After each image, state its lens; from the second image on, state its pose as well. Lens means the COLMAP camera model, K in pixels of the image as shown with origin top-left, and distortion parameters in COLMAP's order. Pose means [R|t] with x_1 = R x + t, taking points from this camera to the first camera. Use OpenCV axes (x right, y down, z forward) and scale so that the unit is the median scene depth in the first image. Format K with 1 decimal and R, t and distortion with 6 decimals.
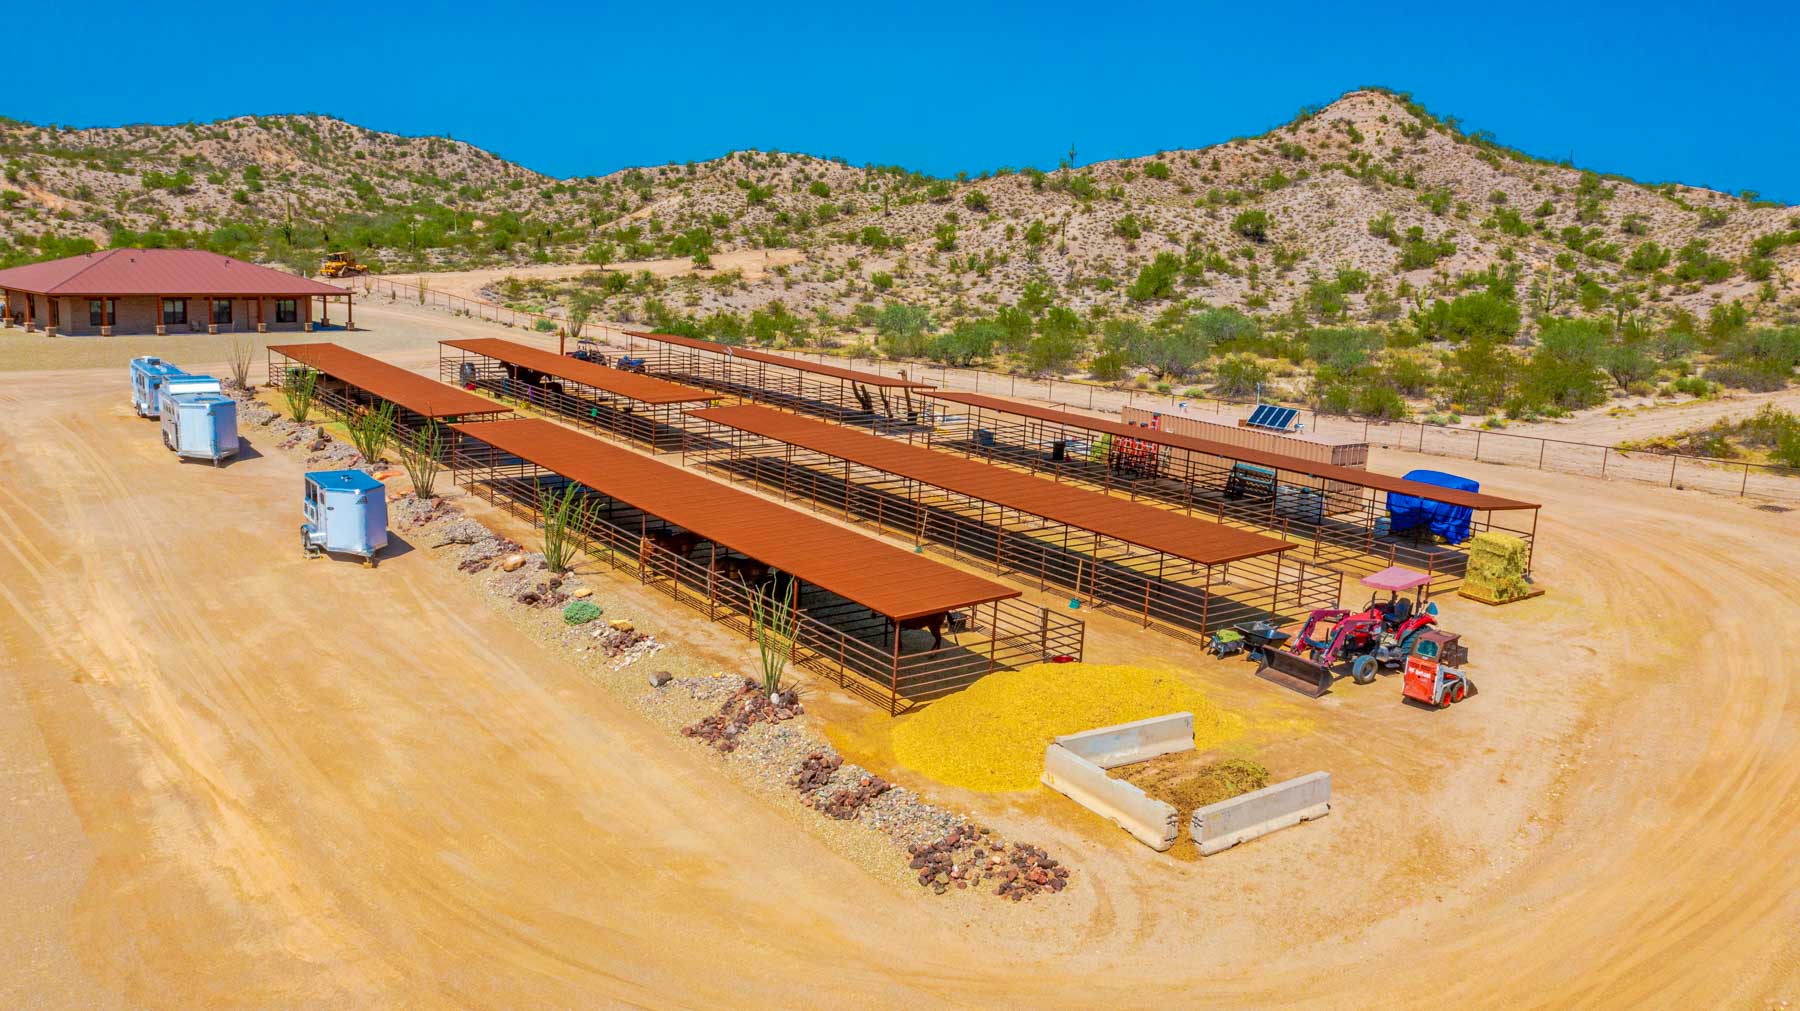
lens RADIAL K [[1416.1, 0, 899.4], [0, 1416.1, 507.4], [0, 0, 1]] dist [-0.022122, 0.005466]
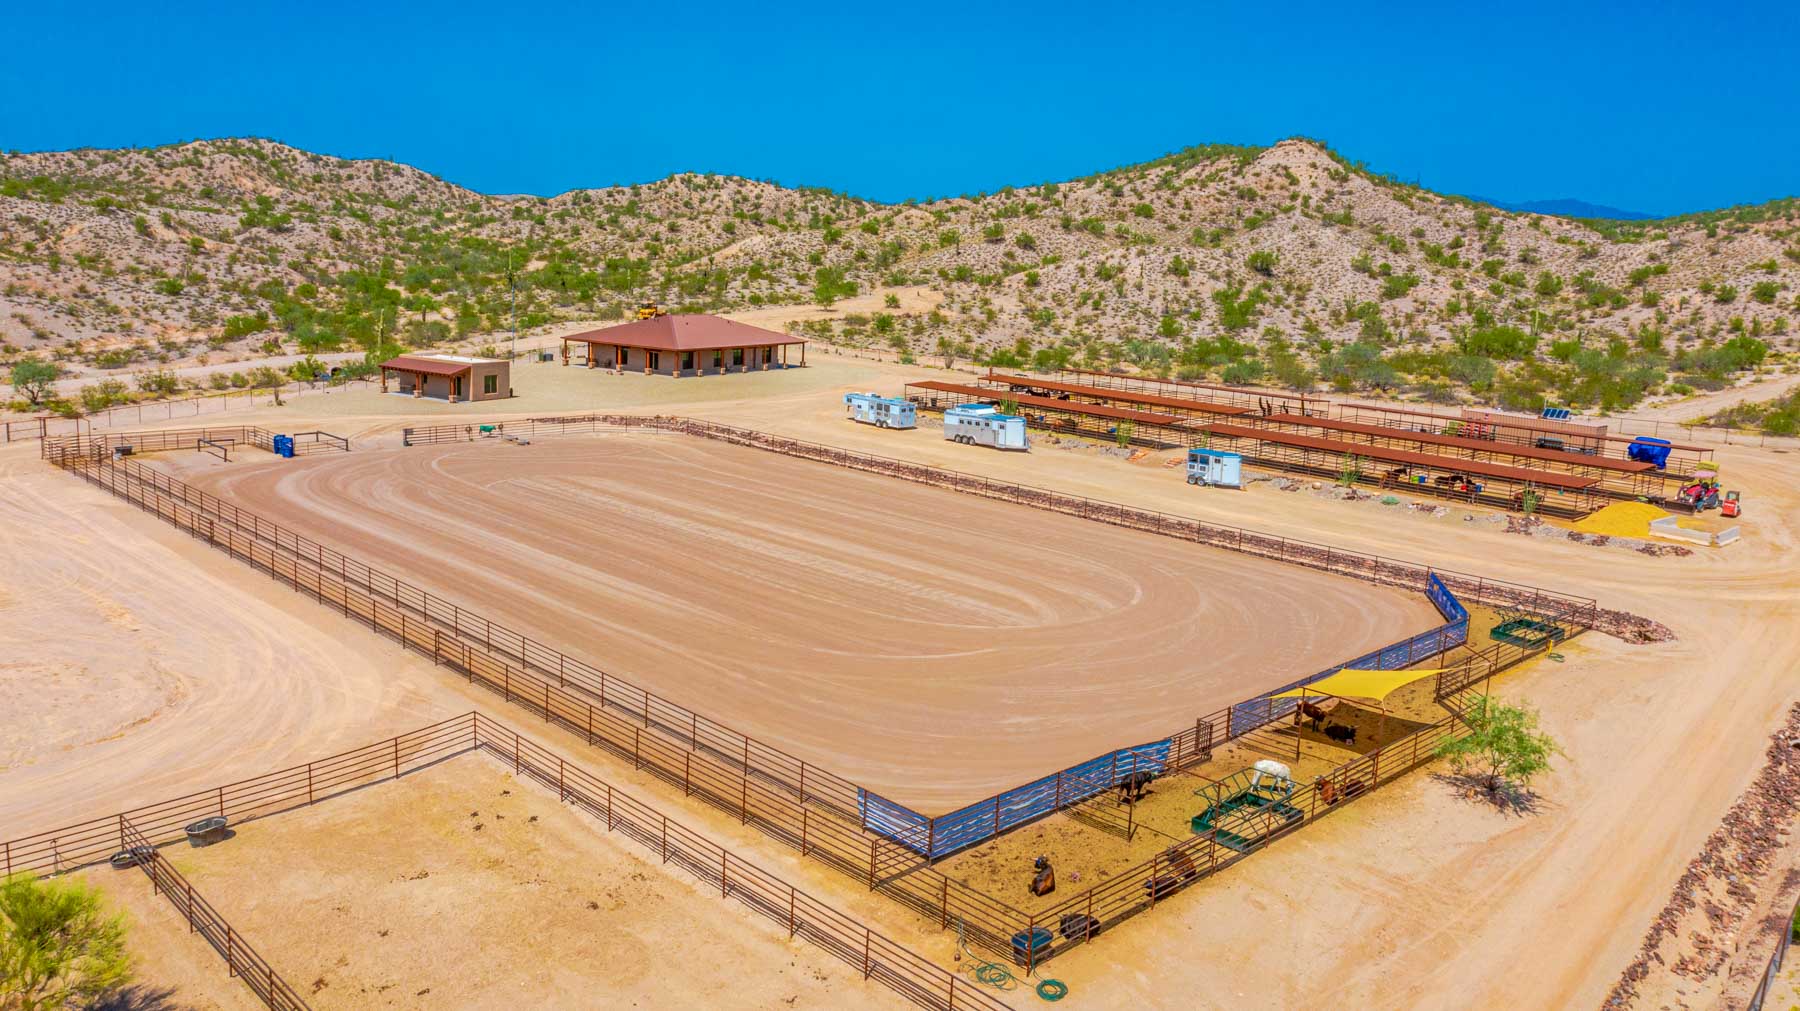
lens RADIAL K [[1416.1, 0, 902.7], [0, 1416.1, 499.3], [0, 0, 1]] dist [-0.022122, 0.005466]
pose [[0.991199, -0.030523, 0.128812, -0.179615], [0.031113, 0.999513, -0.002572, 0.005892], [-0.128671, 0.006557, 0.991666, -0.168106]]
